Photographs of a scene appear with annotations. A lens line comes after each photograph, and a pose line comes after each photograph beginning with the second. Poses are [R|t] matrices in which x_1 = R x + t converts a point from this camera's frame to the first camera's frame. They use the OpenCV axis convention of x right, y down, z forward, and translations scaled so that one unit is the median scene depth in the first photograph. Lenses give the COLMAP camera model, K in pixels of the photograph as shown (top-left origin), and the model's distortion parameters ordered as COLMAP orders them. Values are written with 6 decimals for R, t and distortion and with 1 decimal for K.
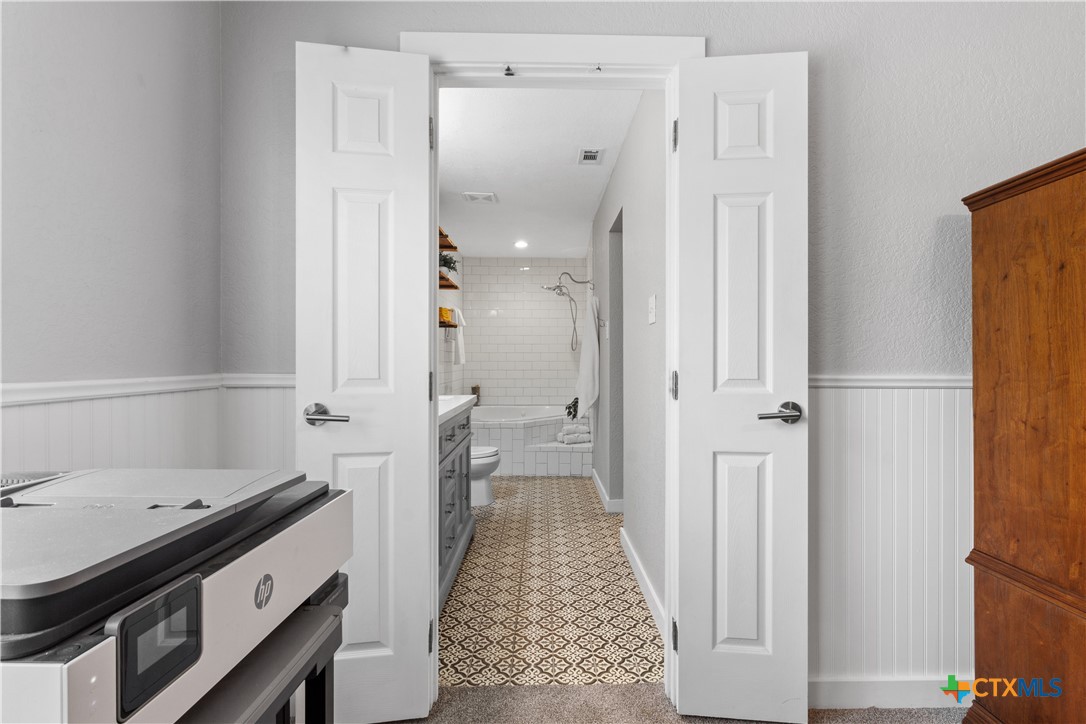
lens RADIAL K [[519.1, 0, 540.5], [0, 519.1, 359.3], [0, 0, 1]] dist [0.000024, -0.000641]
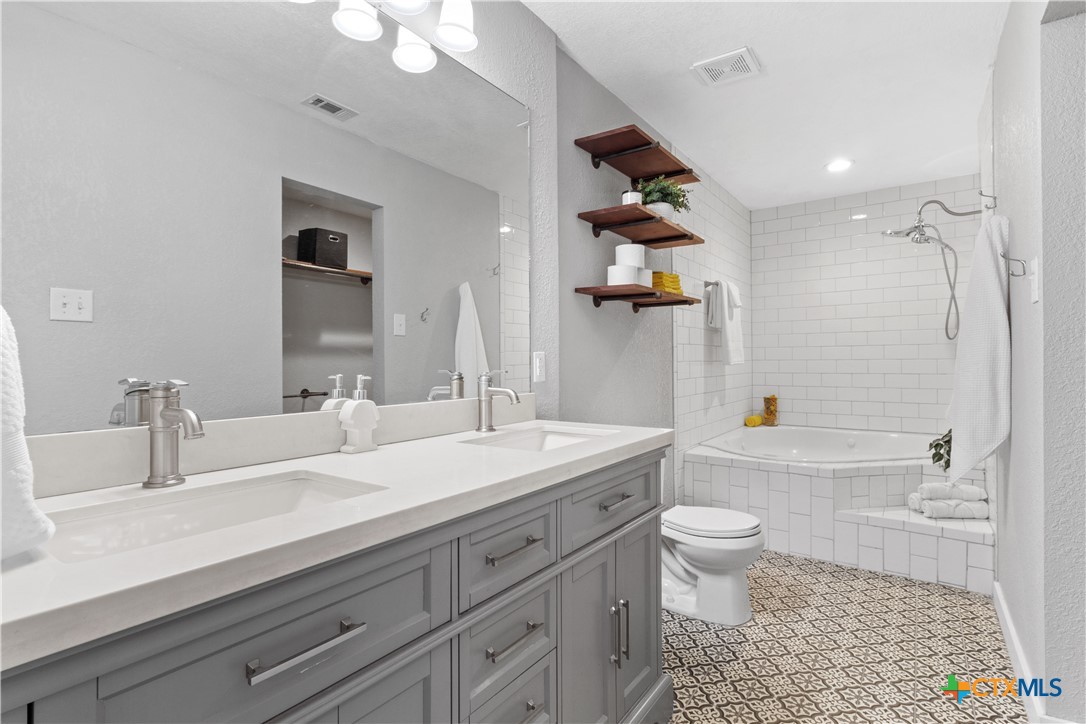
lens RADIAL K [[519.1, 0, 546.7], [0, 519.1, 363.3], [0, 0, 1]] dist [0.000024, -0.000641]
pose [[0.811810, -0.005096, -0.583899, 0.052184], [0.010326, 0.999931, 0.005629, 0.002147], [0.583830, -0.010599, 0.811807, 0.424782]]
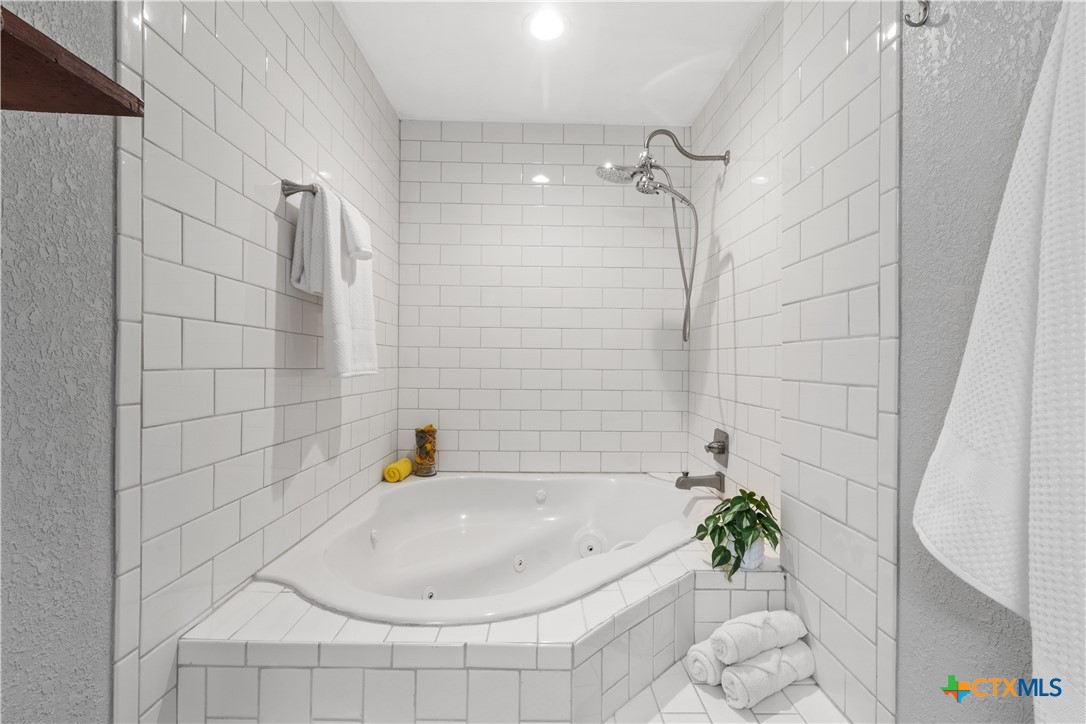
lens RADIAL K [[519.1, 0, 549.7], [0, 519.1, 363.6], [0, 0, 1]] dist [0.000024, -0.000641]
pose [[0.999842, 0.008634, 0.015534, -0.051935], [-0.008575, 0.999956, -0.003920, 0.002691], [-0.015567, 0.003787, 0.999872, 0.898689]]
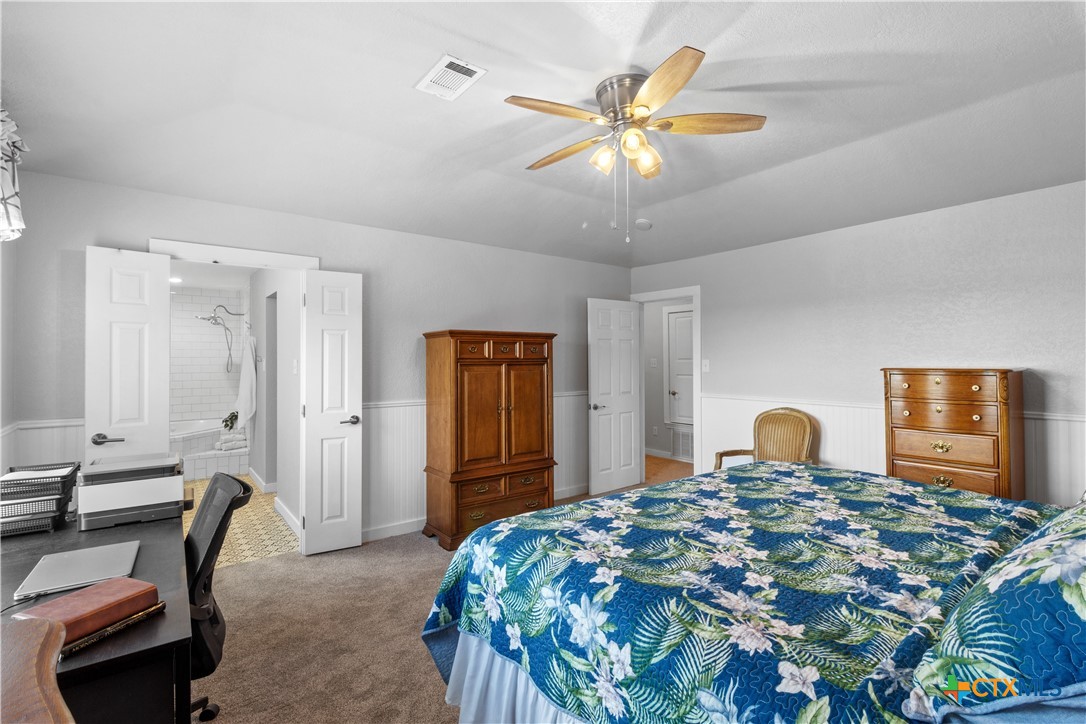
lens RADIAL K [[519.1, 0, 560.9], [0, 519.1, 354.8], [0, 0, 1]] dist [0.000024, -0.000641]
pose [[0.788076, 0.003403, 0.615569, -0.096098], [0.000007, 0.999985, -0.005536, -0.070057], [-0.615578, 0.004367, 0.788064, -0.562237]]
